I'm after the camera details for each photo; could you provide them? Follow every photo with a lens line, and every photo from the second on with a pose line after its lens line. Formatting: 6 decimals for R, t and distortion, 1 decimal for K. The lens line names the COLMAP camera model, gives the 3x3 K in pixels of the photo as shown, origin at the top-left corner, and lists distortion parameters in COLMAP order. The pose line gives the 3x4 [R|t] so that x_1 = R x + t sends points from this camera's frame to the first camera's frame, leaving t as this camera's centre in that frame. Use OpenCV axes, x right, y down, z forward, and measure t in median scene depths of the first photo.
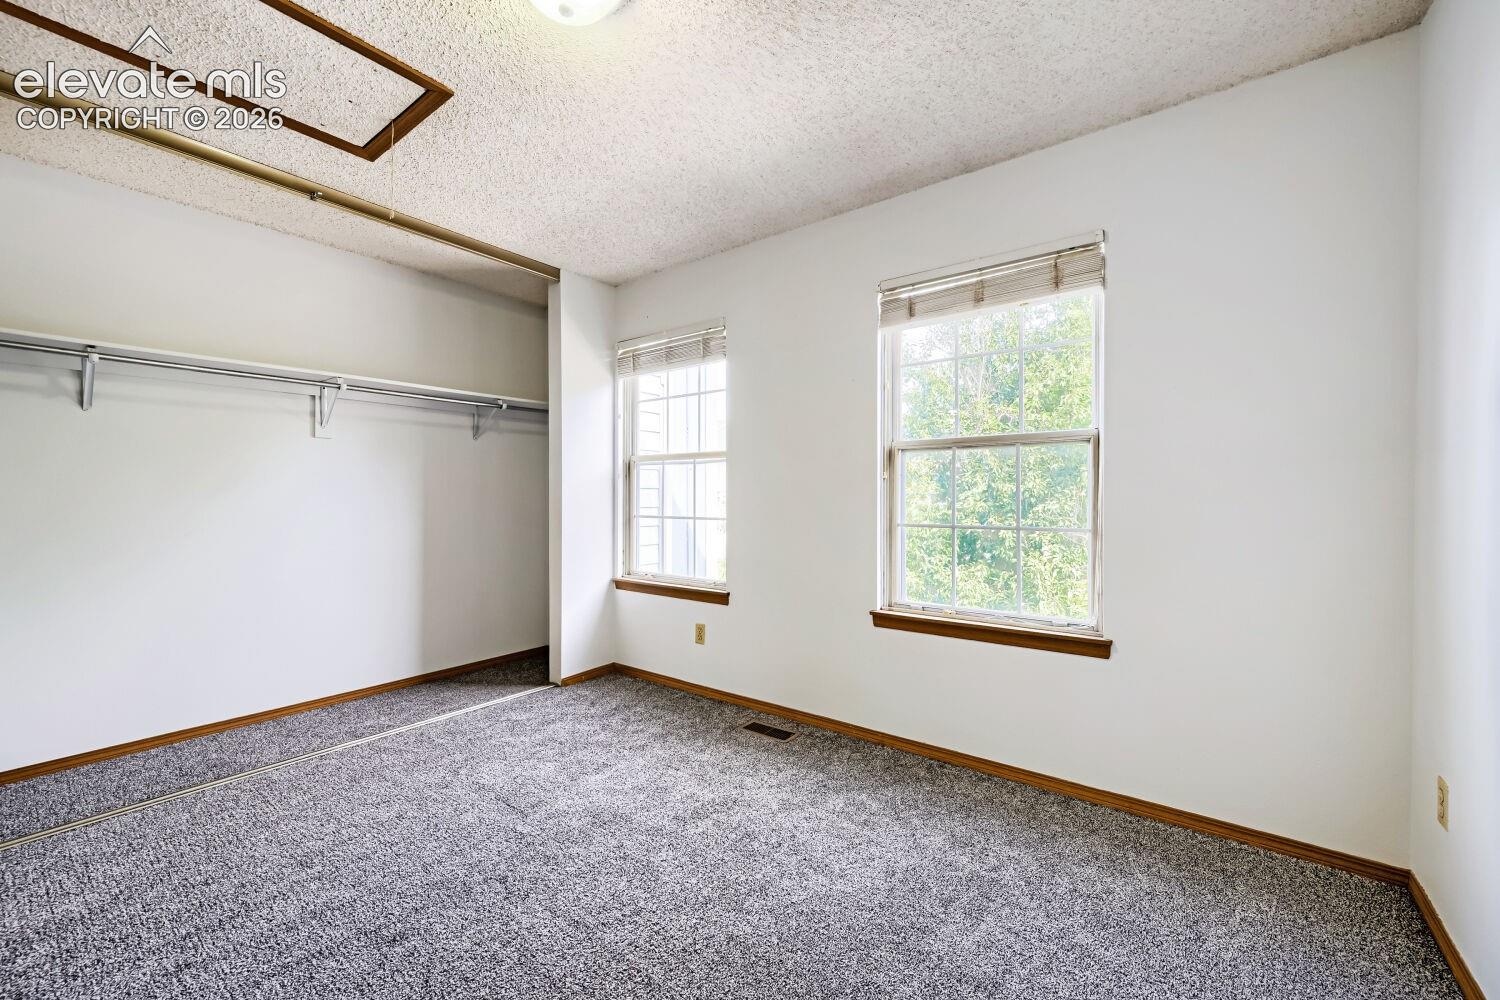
lens RADIAL K [[592.7, 0, 755.1], [0, 592.7, 498.2], [0, 0, 1]] dist [0.000795, 0.000376]
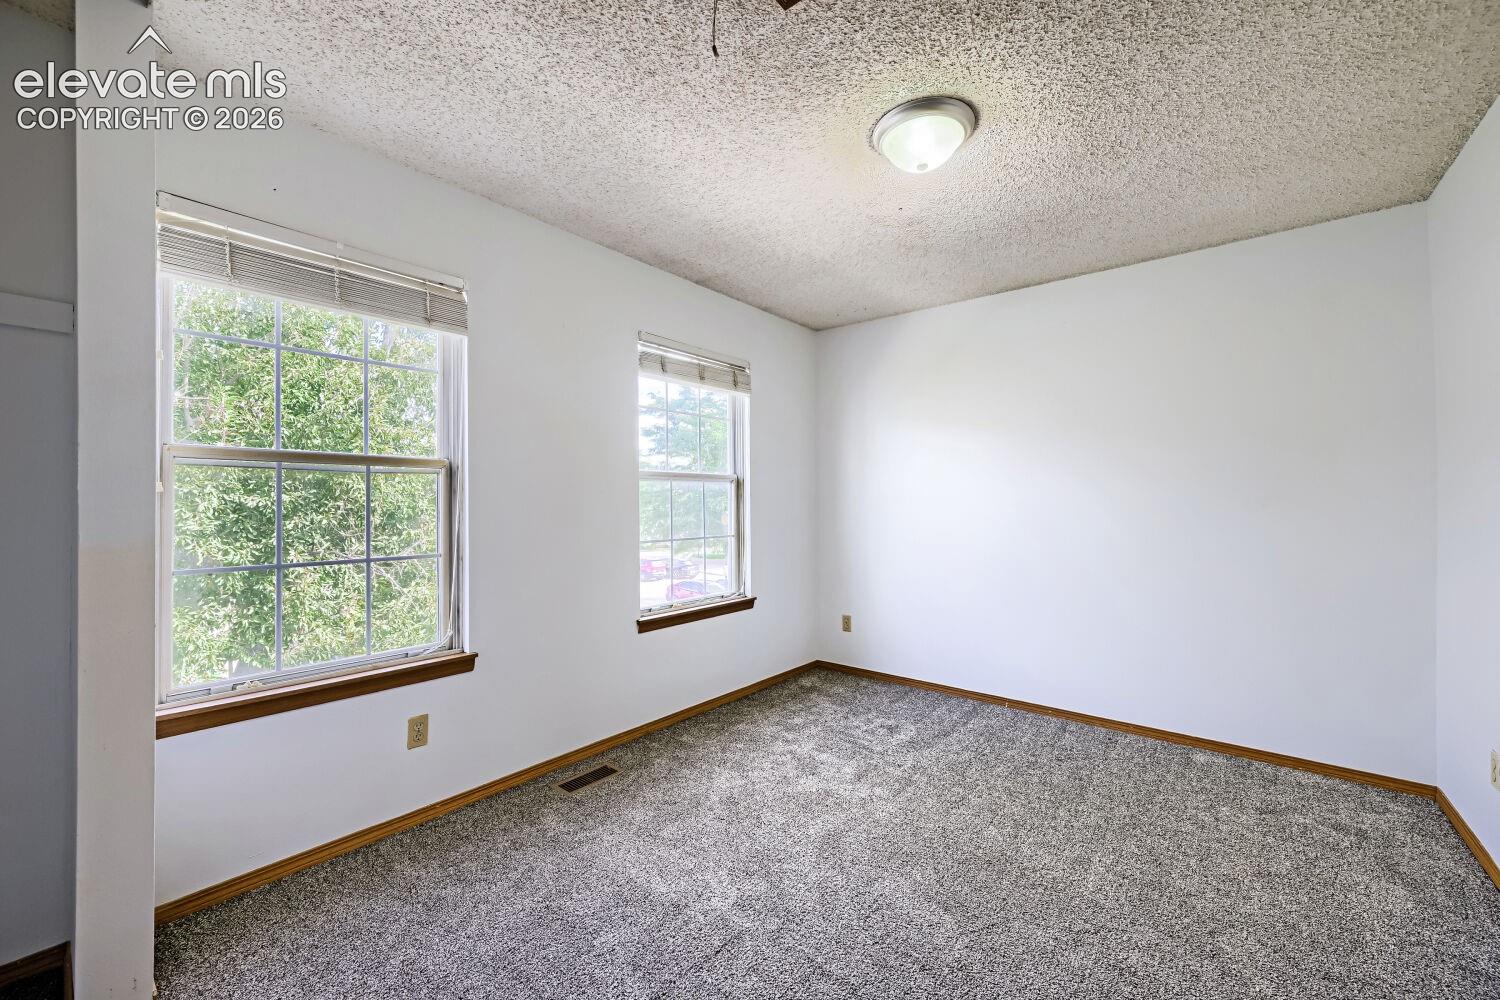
lens RADIAL K [[592.7, 0, 755.1], [0, 592.7, 498.2], [0, 0, 1]] dist [0.000795, 0.000376]
pose [[0.042910, 0.018979, 0.998899, -0.929107], [0.018183, 0.999639, -0.019774, -0.014491], [-0.998913, 0.019011, 0.042549, 0.737171]]
